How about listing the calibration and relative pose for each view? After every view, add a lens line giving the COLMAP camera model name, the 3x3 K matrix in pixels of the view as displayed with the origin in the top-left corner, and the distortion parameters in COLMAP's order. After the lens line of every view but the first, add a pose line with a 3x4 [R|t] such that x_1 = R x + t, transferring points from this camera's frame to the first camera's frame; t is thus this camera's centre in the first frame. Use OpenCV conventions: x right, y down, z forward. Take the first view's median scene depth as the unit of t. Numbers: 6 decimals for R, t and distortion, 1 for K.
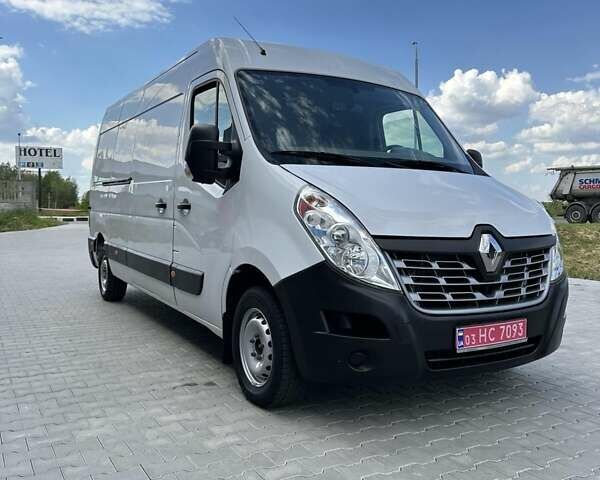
lens RADIAL K [[565.3, 0, 300.0], [0, 565.3, 240.0], [0, 0, 1]] dist [0.168682, -0.336012]
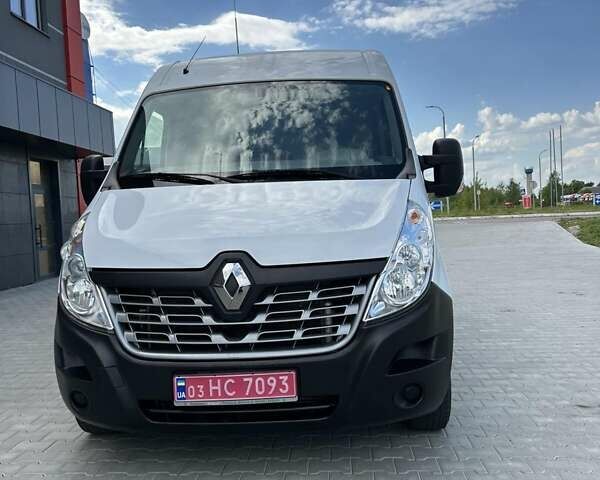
lens RADIAL K [[565.3, 0, 300.0], [0, 565.3, 240.0], [0, 0, 1]] dist [0.168682, -0.336012]
pose [[0.820133, -0.020780, -0.571796, 0.870095], [0.025549, 0.999674, 0.000316, -0.040925], [0.571603, -0.014868, 0.820396, 0.393890]]
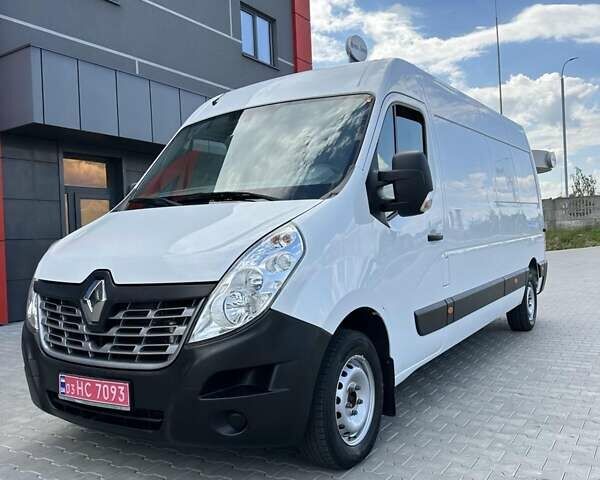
lens RADIAL K [[566.6, 0, 302.2], [0, 566.6, 249.8], [0, 0, 1]] dist [0.166115, -0.296076]
pose [[0.443021, -0.004059, -0.896502, 1.298031], [0.000001, 0.999990, -0.004527, -0.054015], [0.896511, 0.002005, 0.443016, 0.886879]]
